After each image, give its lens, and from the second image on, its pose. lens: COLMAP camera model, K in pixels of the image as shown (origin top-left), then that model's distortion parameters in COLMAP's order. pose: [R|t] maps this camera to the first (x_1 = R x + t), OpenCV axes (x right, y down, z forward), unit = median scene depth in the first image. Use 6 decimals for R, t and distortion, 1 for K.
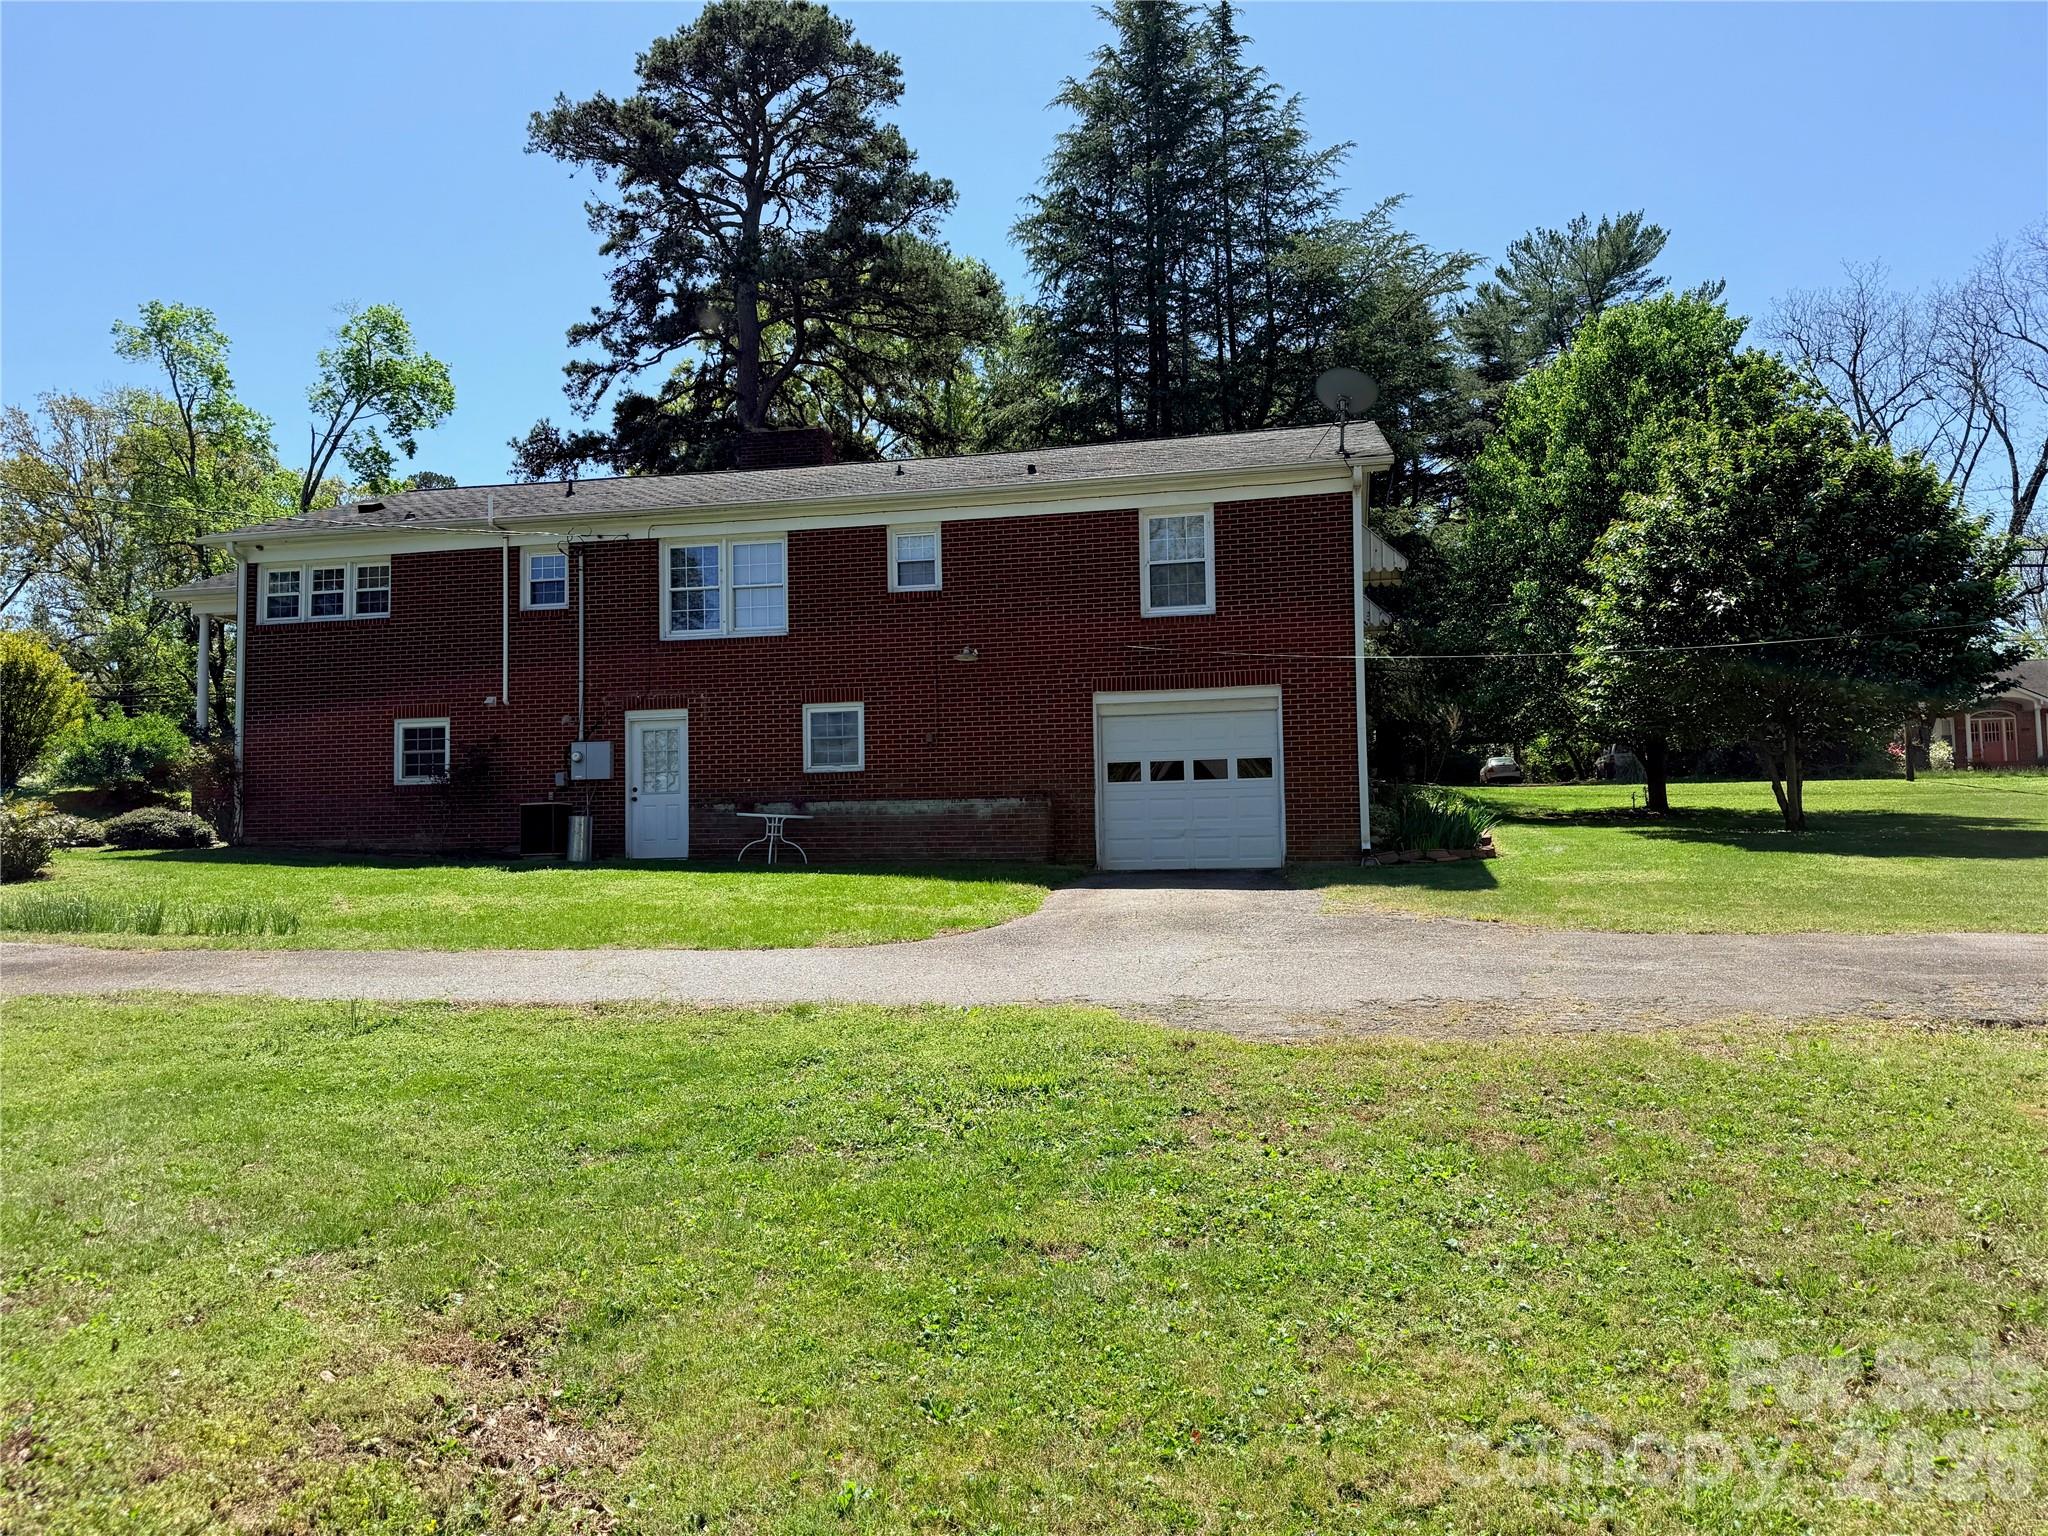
lens RADIAL K [[1451.0, 0, 1024.2], [0, 1451.0, 766.6], [0, 0, 1]] dist [0.067450, -0.075522]
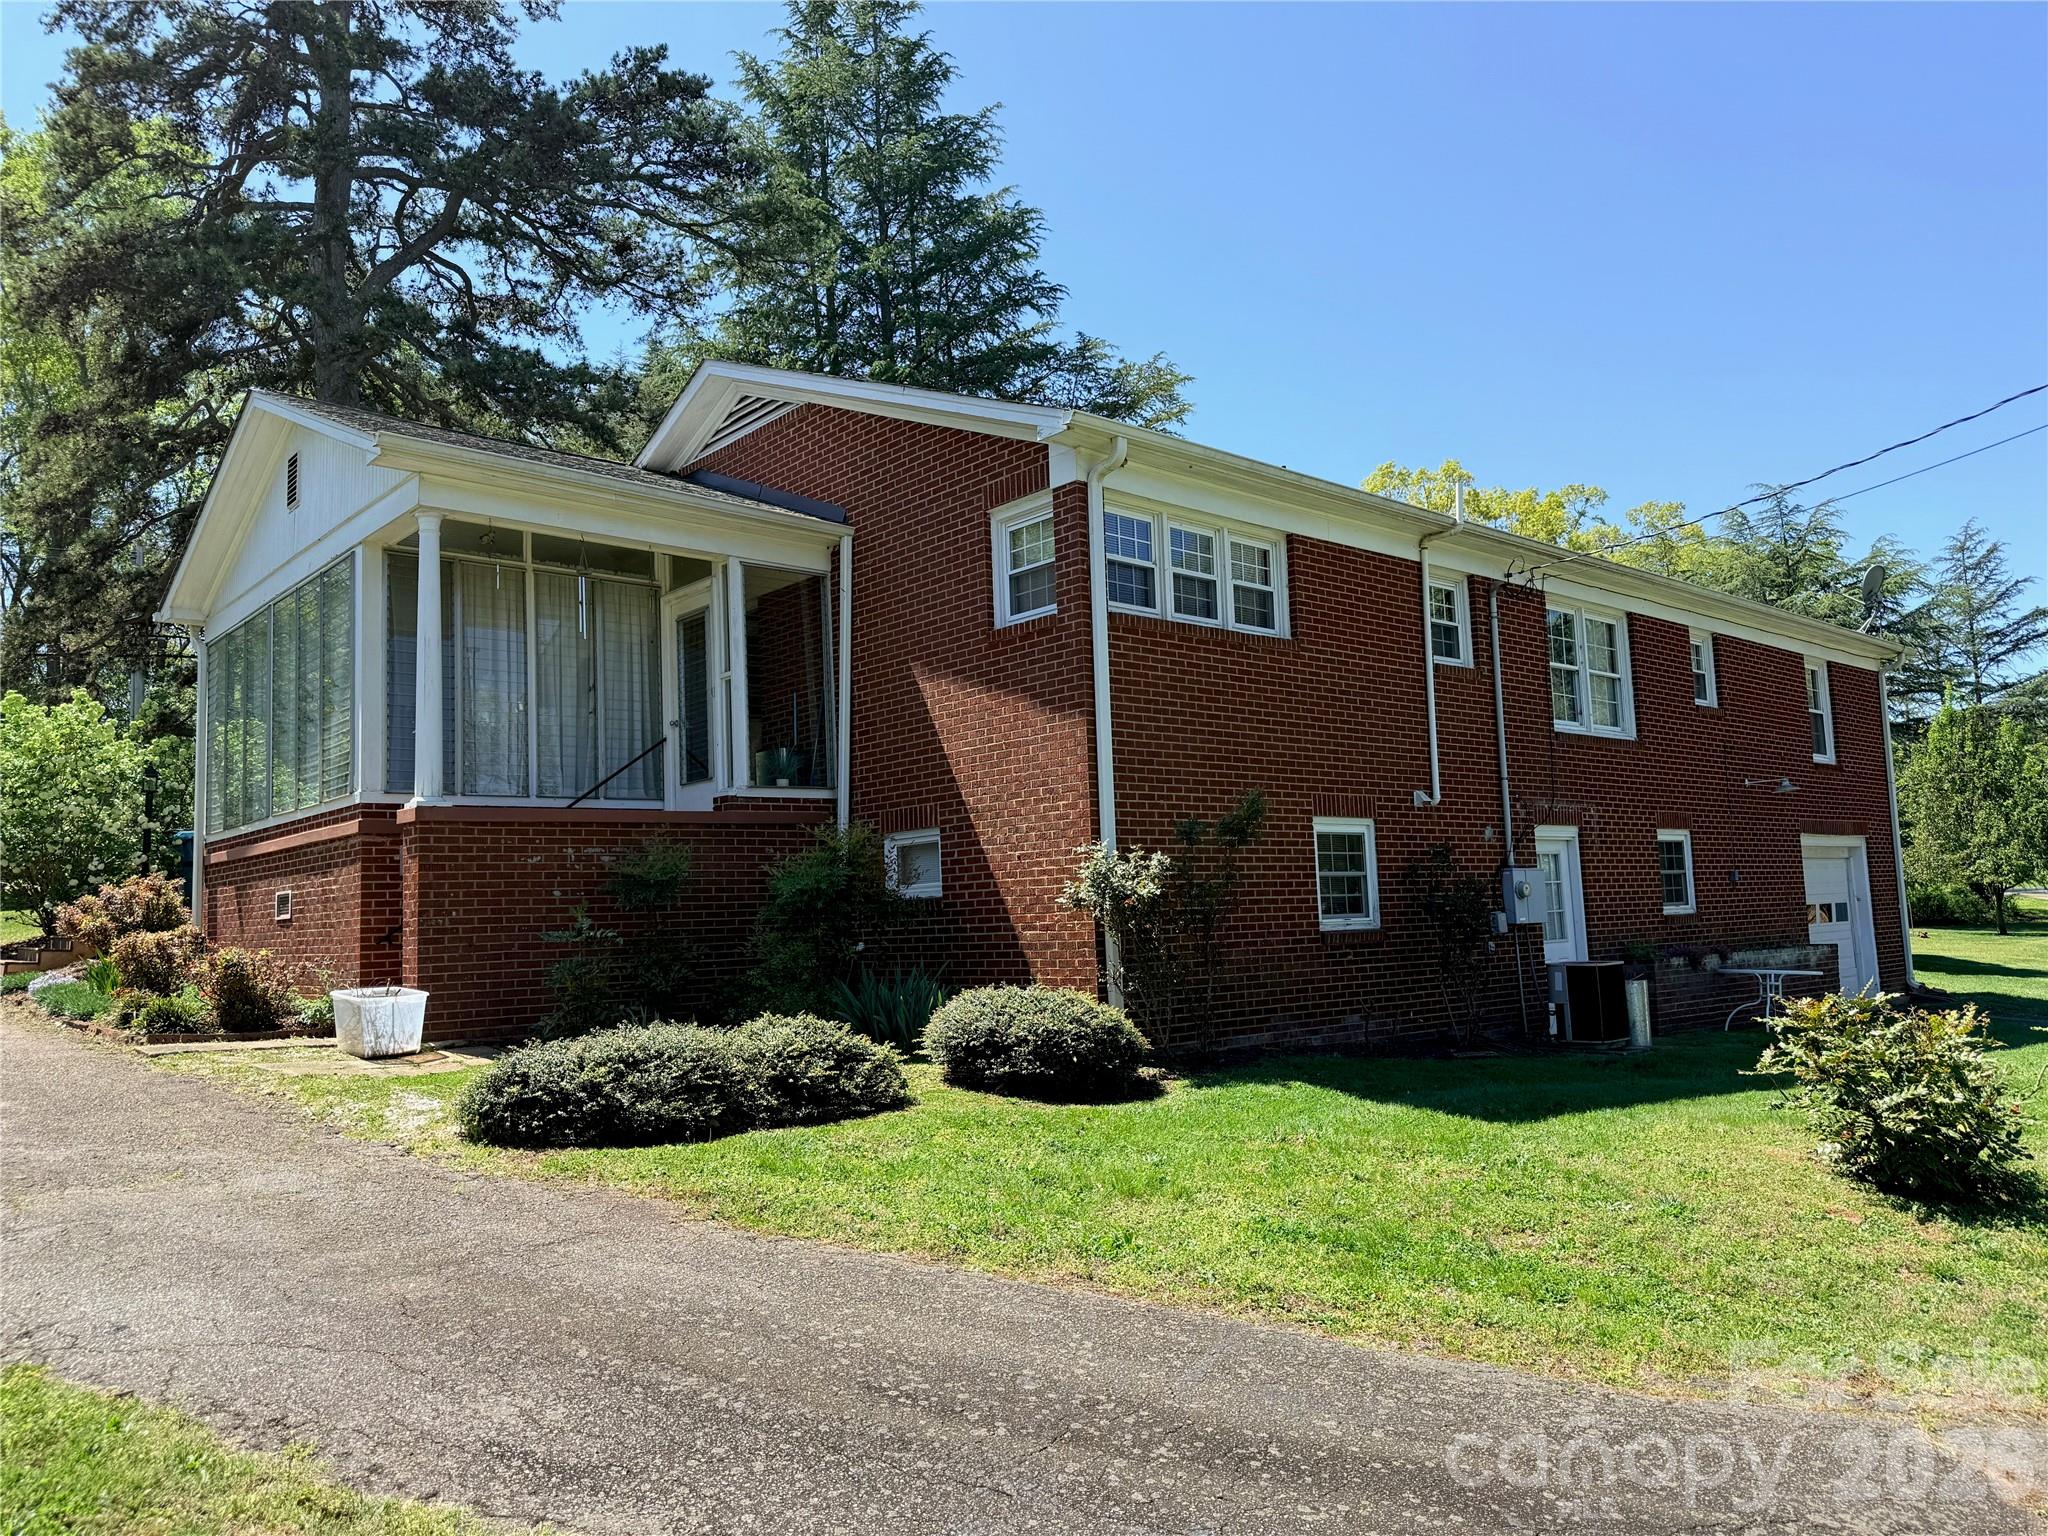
lens RADIAL K [[1451.0, 0, 1013.6], [0, 1451.0, 775.4], [0, 0, 1]] dist [0.067450, -0.075522]
pose [[0.596213, 0.075050, 0.799310, -0.965009], [-0.024384, 0.996854, -0.075410, -0.002353], [-0.802456, 0.025471, 0.596168, 0.755500]]
